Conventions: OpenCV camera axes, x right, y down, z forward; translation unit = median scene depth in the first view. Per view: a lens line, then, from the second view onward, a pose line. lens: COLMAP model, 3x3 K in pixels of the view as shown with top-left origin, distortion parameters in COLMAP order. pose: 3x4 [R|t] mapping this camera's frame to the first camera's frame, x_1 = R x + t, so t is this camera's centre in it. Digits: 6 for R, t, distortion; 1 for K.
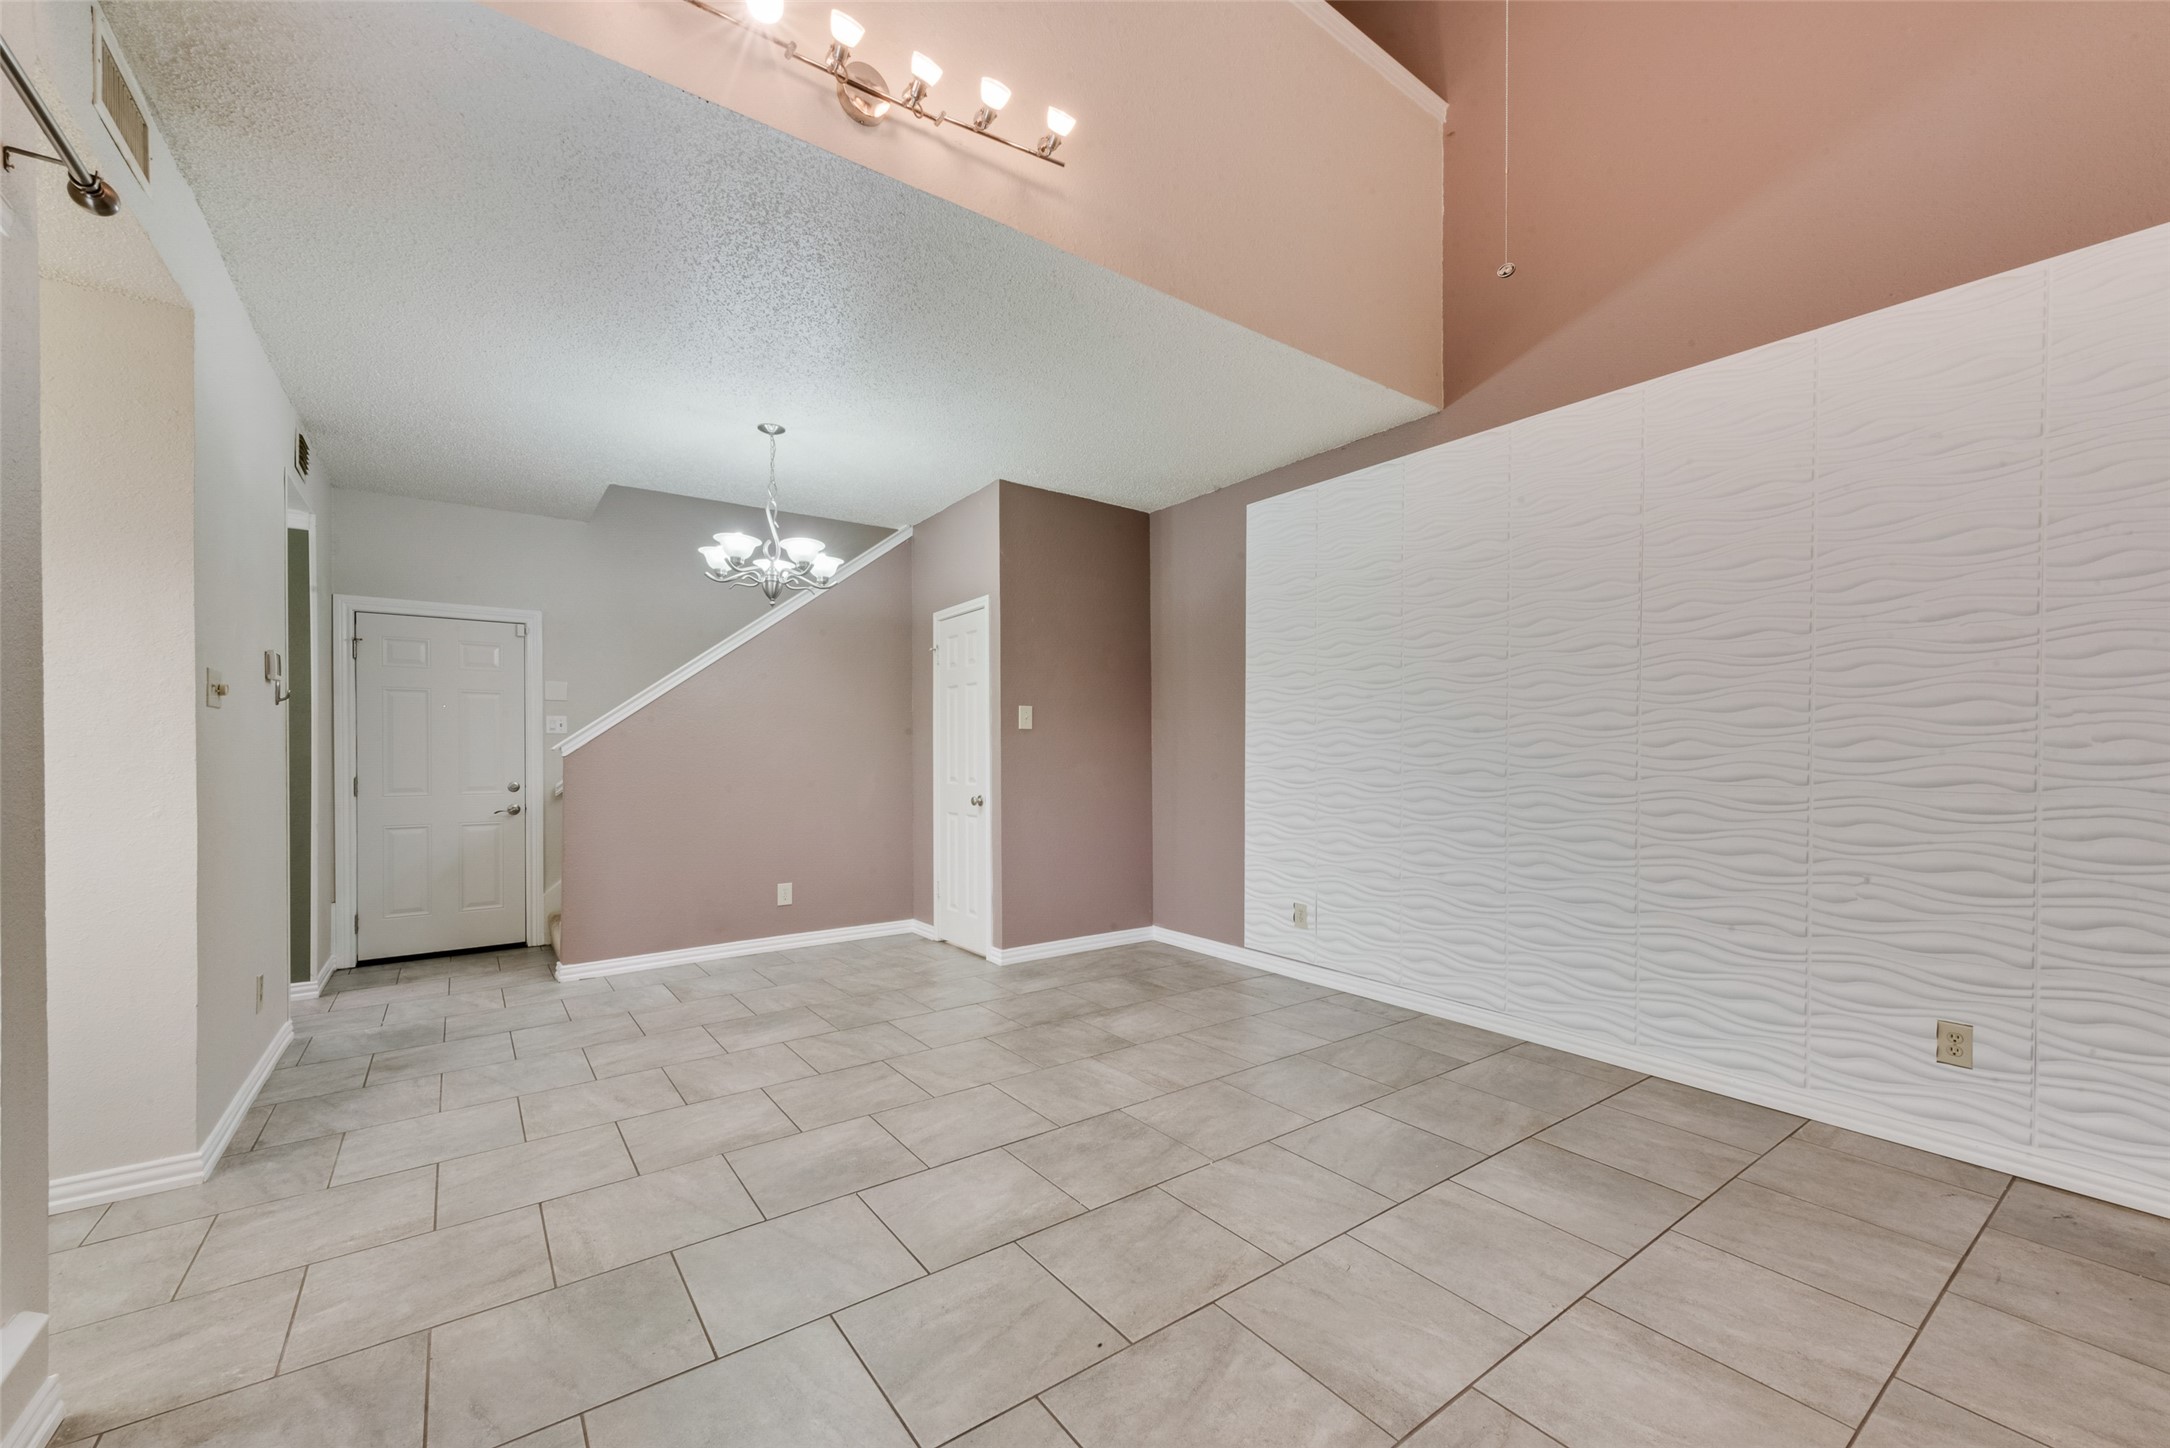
lens RADIAL K [[862.0, 0, 1086.8], [0, 862.0, 759.1], [0, 0, 1]] dist [0.009615, -0.000722]
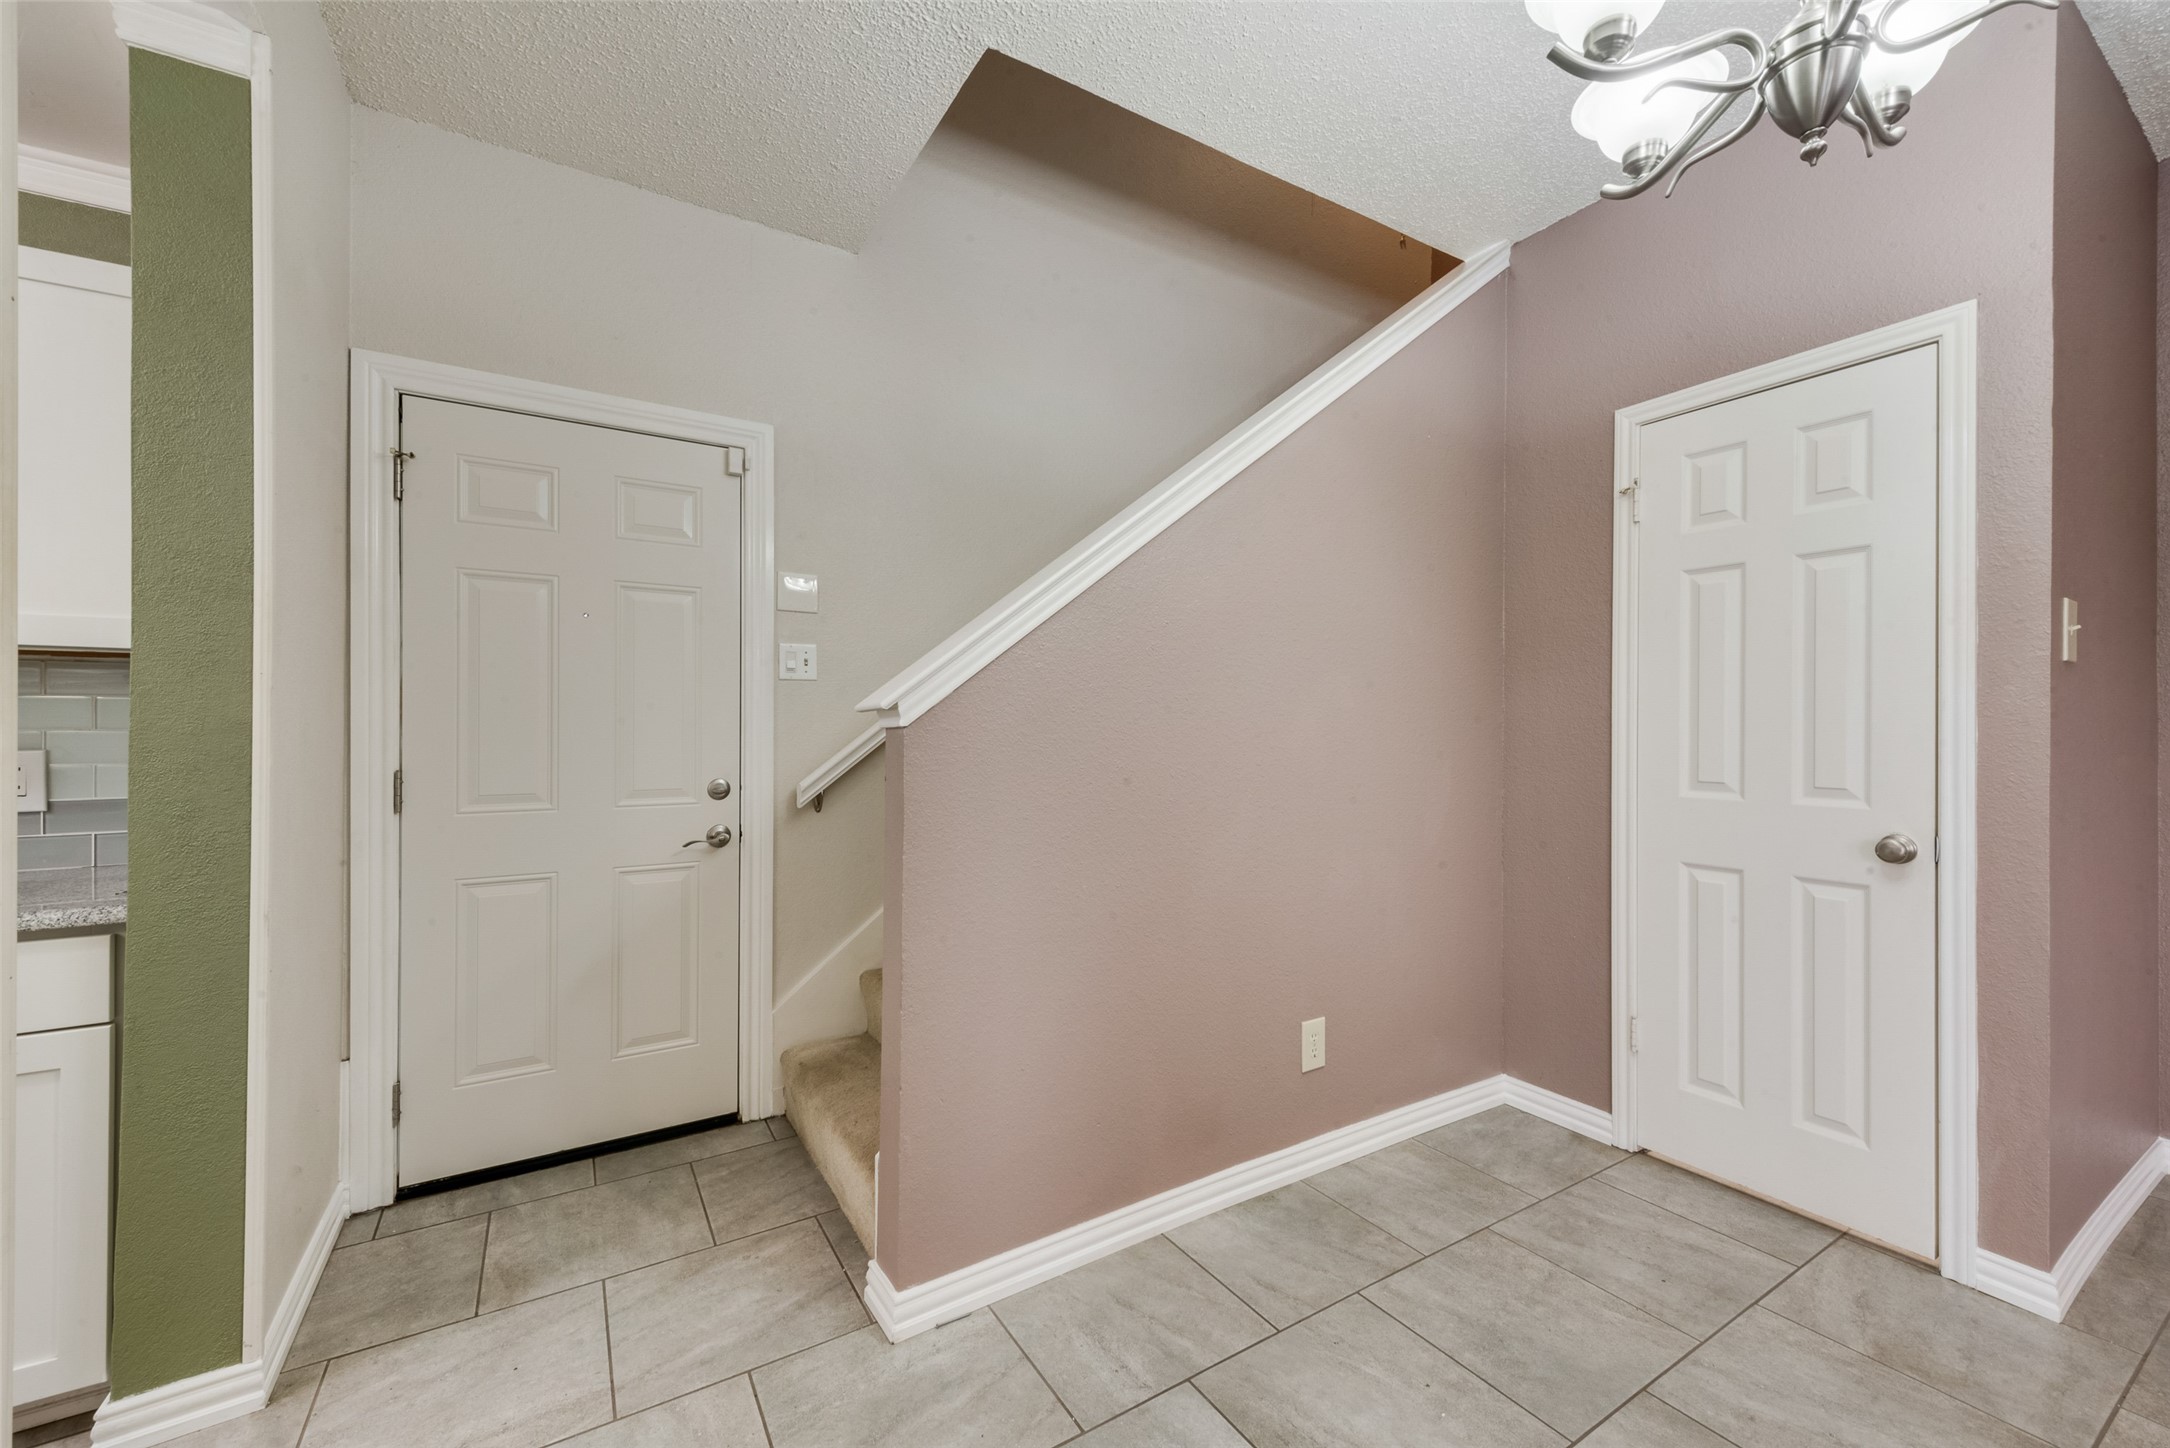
lens RADIAL K [[862.0, 0, 1080.9], [0, 862.0, 722.9], [0, 0, 1]] dist [0.009615, -0.000722]
pose [[0.996629, 0.007829, -0.081672, -0.459704], [-0.008146, 0.999961, -0.003540, -0.004550], [0.081641, 0.004194, 0.996653, 0.587101]]
